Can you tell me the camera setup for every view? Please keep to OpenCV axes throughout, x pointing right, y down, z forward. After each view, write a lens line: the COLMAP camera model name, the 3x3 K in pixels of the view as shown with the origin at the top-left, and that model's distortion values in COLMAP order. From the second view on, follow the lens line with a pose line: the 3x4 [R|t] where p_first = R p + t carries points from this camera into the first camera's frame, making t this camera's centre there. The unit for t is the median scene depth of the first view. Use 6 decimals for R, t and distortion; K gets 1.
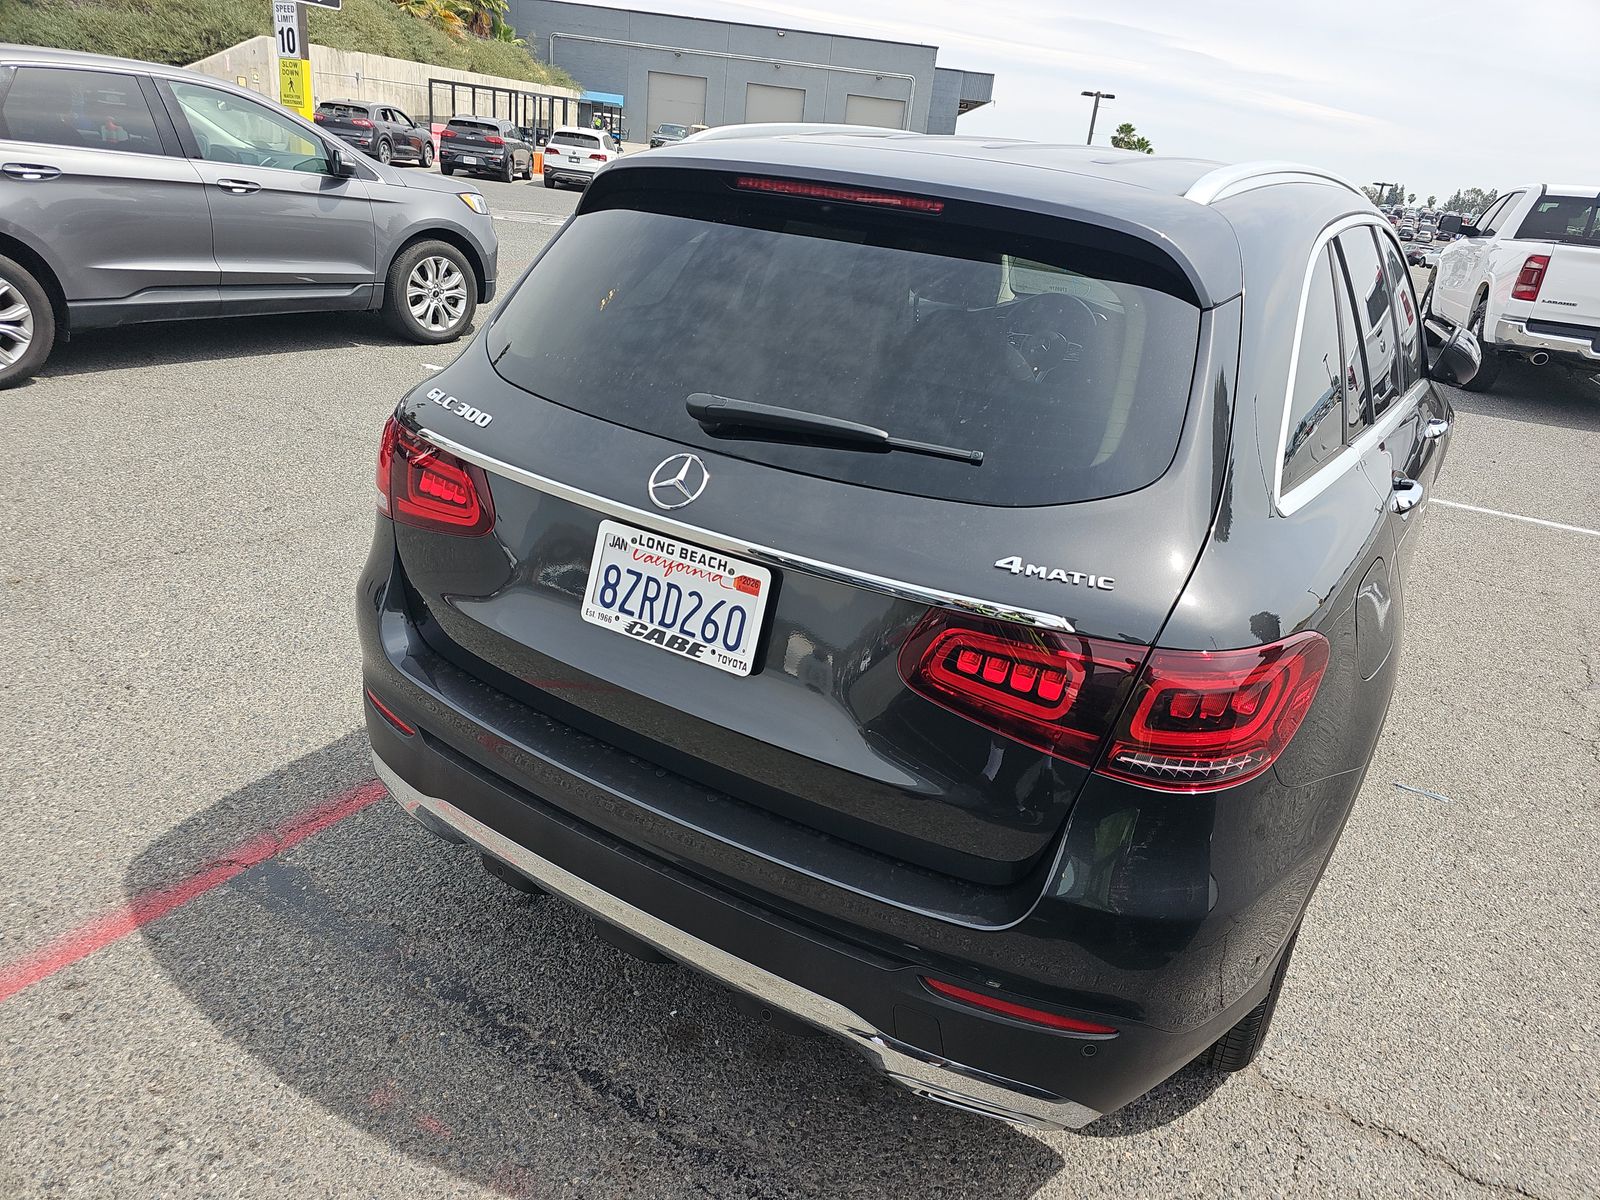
lens RADIAL K [[1044.1, 0, 800.0], [0, 1044.1, 600.0], [0, 0, 1]] dist [0.086525, -0.080730]
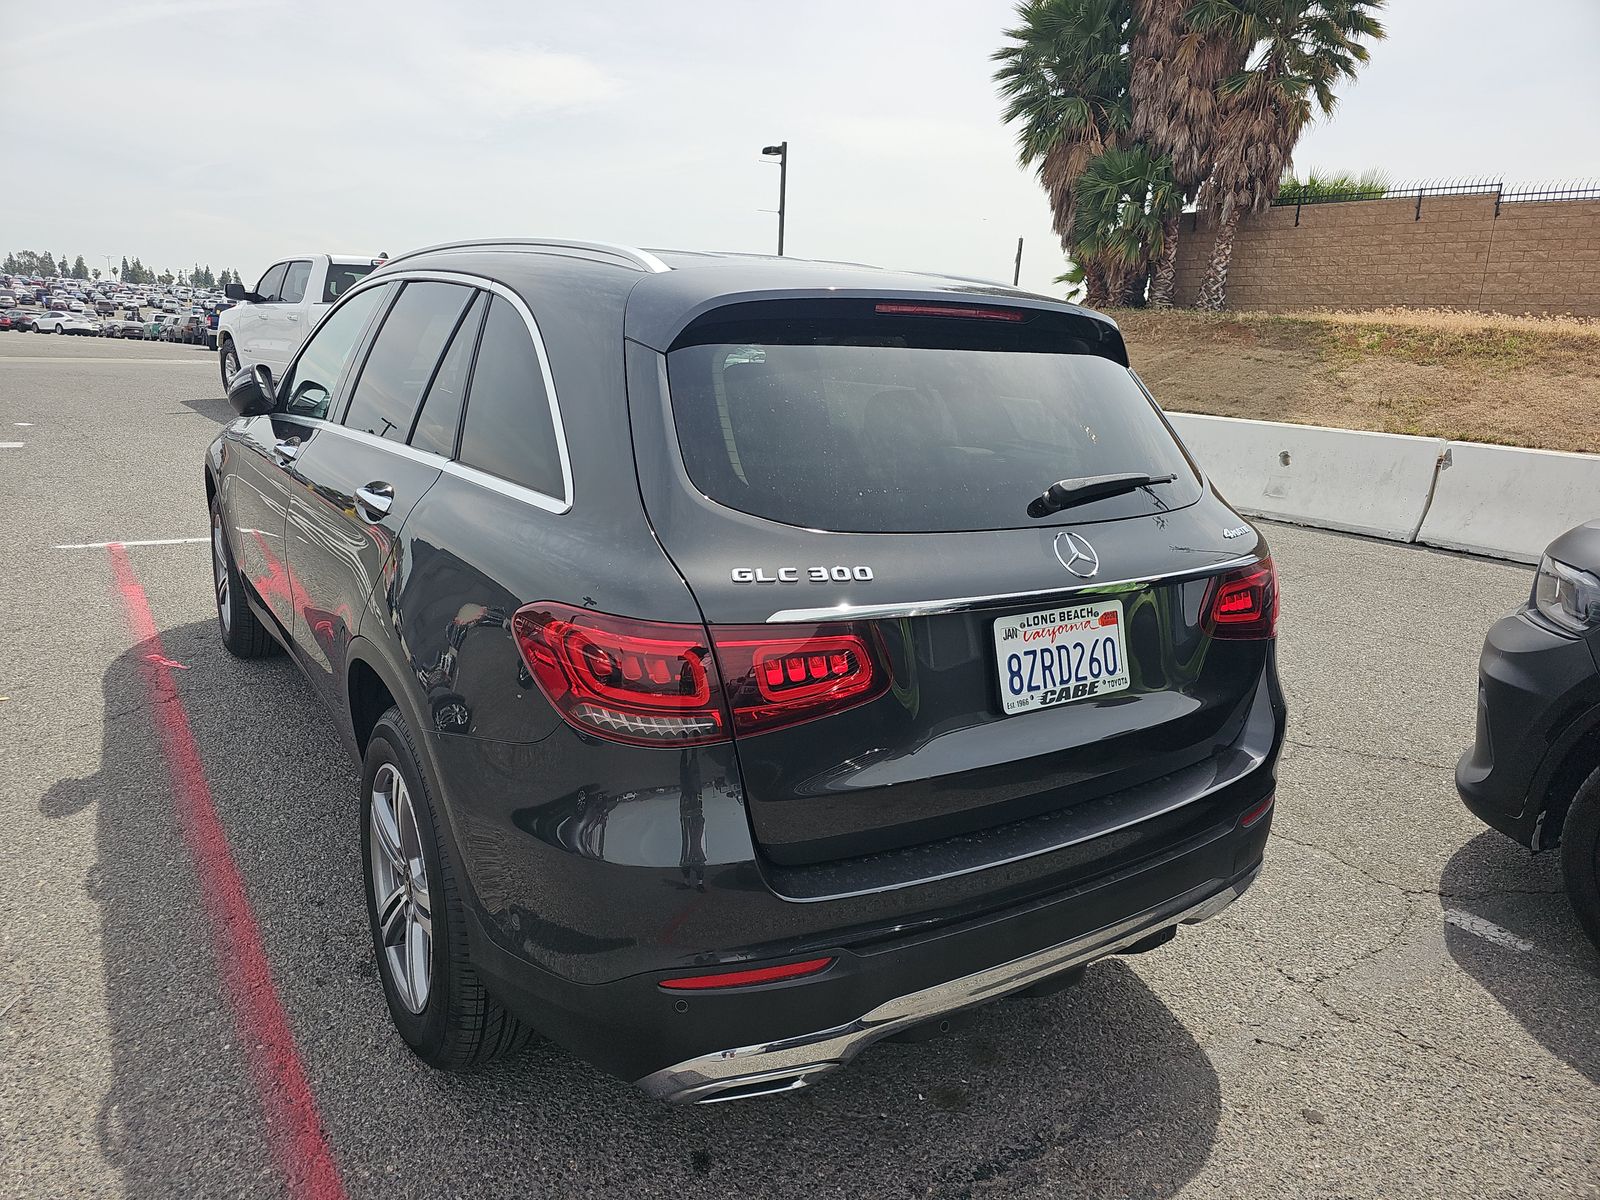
lens RADIAL K [[1044.1, 0, 800.0], [0, 1044.1, 600.0], [0, 0, 1]] dist [0.086525, -0.080730]
pose [[0.439190, -0.296307, 0.848124, -1.210620], [0.340292, 0.928568, 0.148195, -0.330320], [-0.831452, 0.223524, 0.508649, 0.636150]]
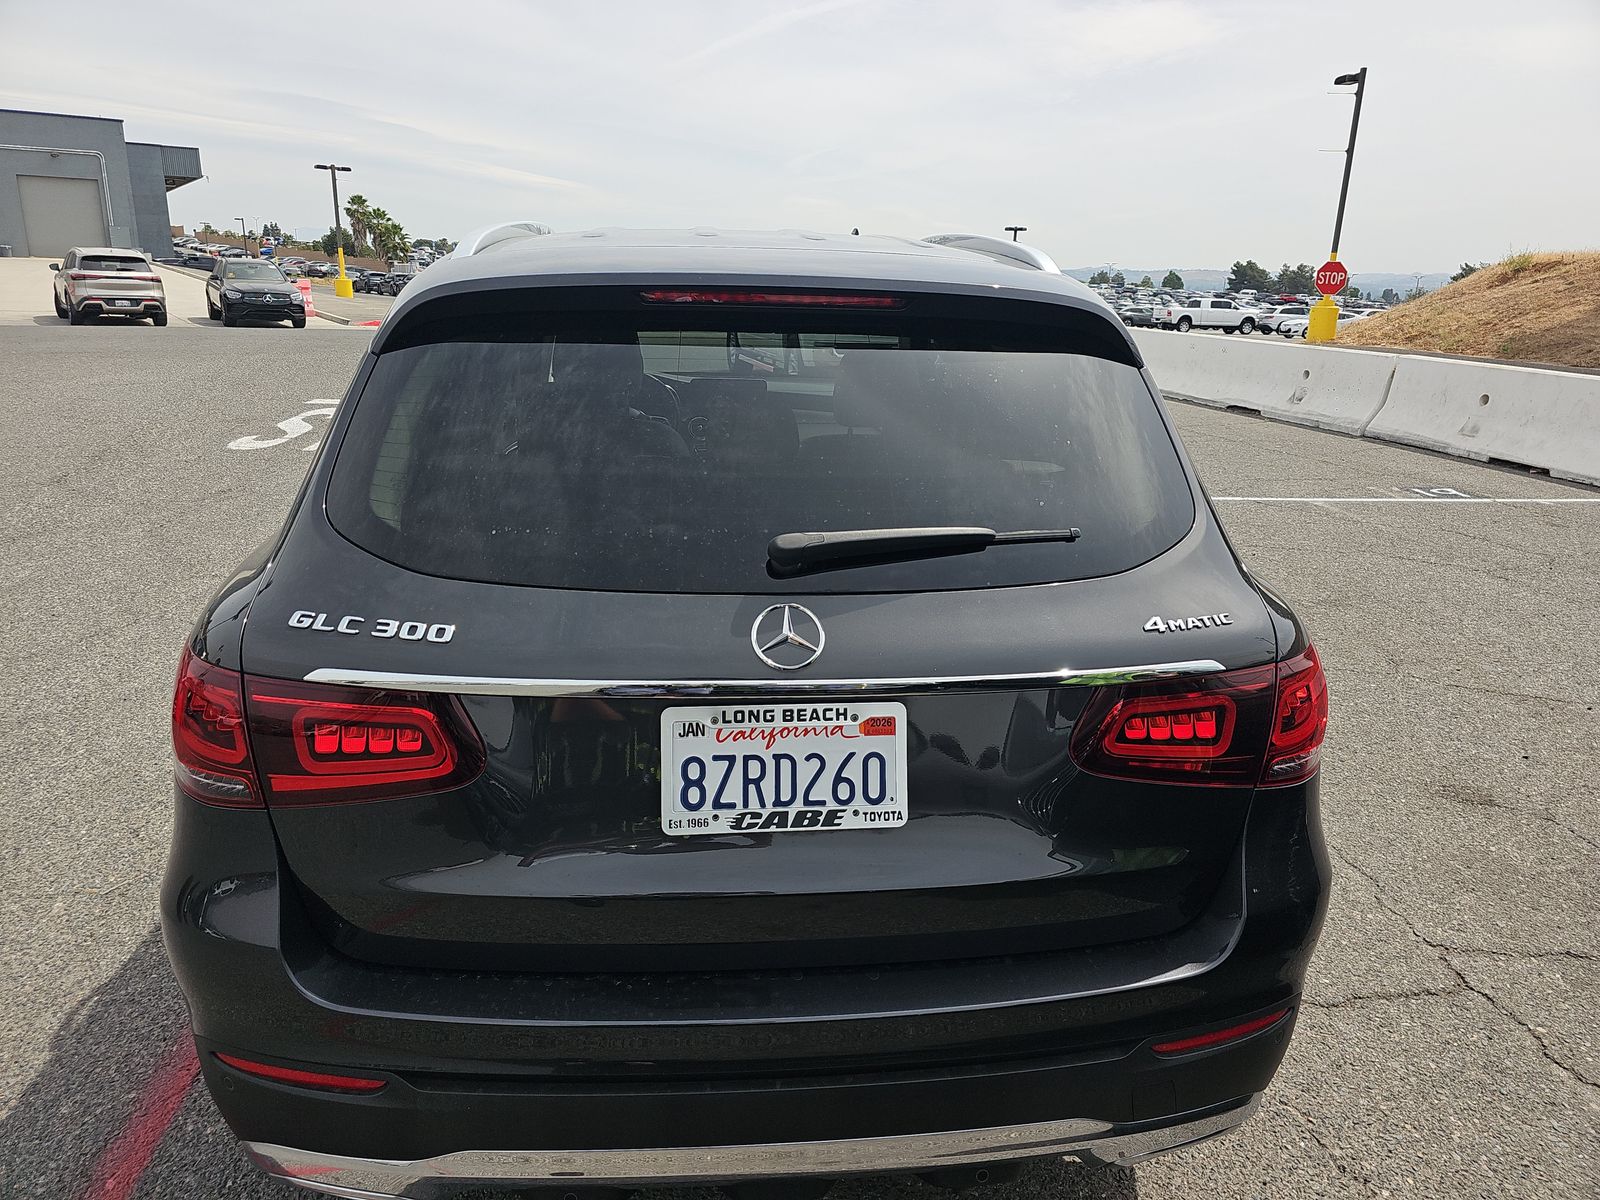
lens RADIAL K [[1044.1, 0, 800.0], [0, 1044.1, 600.0], [0, 0, 1]] dist [0.086525, -0.080730]
pose [[0.804158, -0.249032, 0.539734, -0.536436], [0.278749, 0.959967, 0.027613, -0.154783], [-0.525003, 0.128245, 0.841383, 0.256482]]
